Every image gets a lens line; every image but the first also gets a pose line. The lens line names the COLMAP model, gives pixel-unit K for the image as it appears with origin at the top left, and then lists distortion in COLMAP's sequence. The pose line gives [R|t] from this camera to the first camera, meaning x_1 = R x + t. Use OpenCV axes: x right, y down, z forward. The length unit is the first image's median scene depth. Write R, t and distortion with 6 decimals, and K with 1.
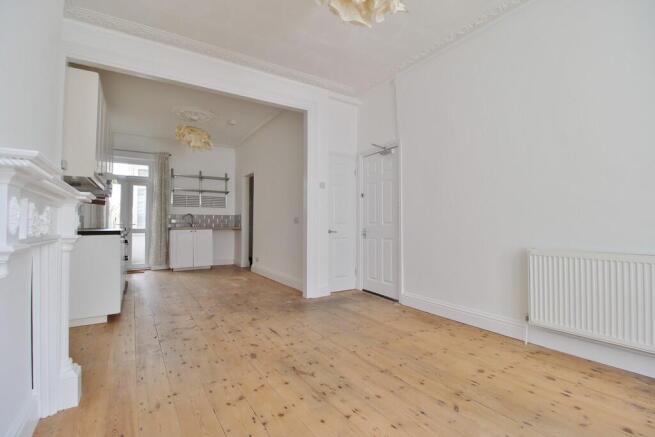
lens RADIAL K [[309.9, 0, 327.3], [0, 309.9, 220.0], [0, 0, 1]] dist [0.004199, -0.007405]
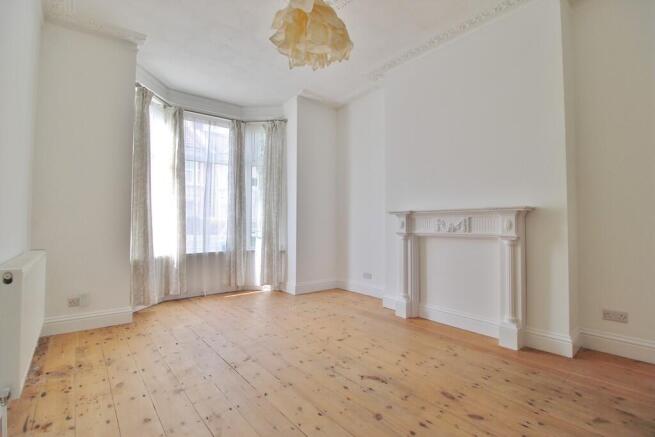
lens RADIAL K [[309.9, 0, 326.4], [0, 309.9, 219.1], [0, 0, 1]] dist [0.004199, -0.007405]
pose [[-0.994092, -0.005086, -0.108420, 0.054146], [-0.000606, 0.999146, -0.041308, 0.008966], [0.108537, -0.040998, -0.993247, 0.611787]]
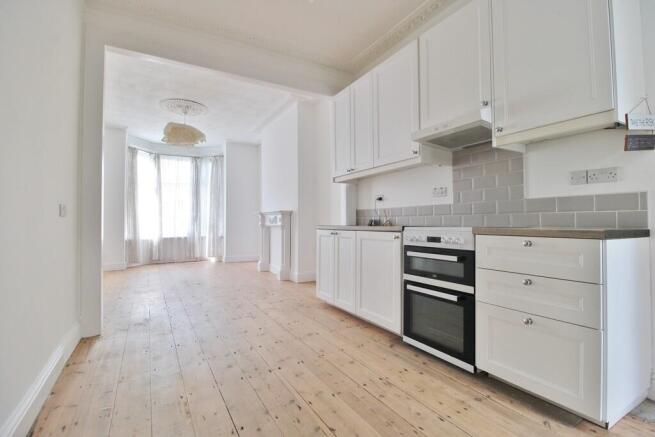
lens RADIAL K [[309.9, 0, 326.9], [0, 309.9, 215.5], [0, 0, 1]] dist [0.004199, -0.007405]
pose [[-0.999388, 0.004163, 0.034737, -0.353649], [0.002842, 0.999274, -0.037999, 0.019088], [-0.034870, -0.037877, -0.998674, 1.031787]]
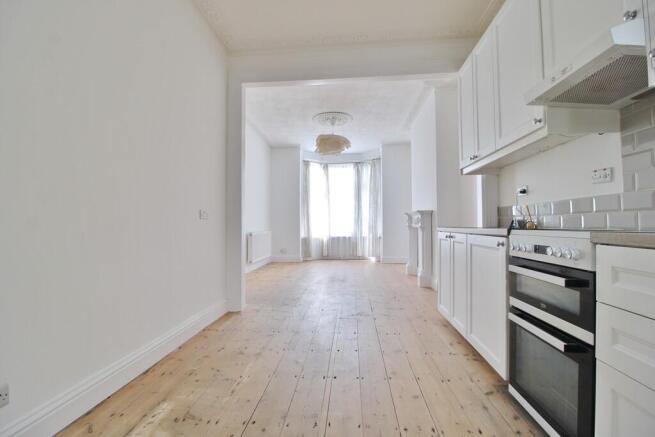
lens RADIAL K [[309.9, 0, 321.1], [0, 309.9, 214.4], [0, 0, 1]] dist [0.004199, -0.007405]
pose [[-0.790318, 0.020490, 0.612355, -0.467609], [-0.007549, 0.999039, -0.043171, 0.018478], [-0.612651, -0.038742, -0.789403, 0.962500]]
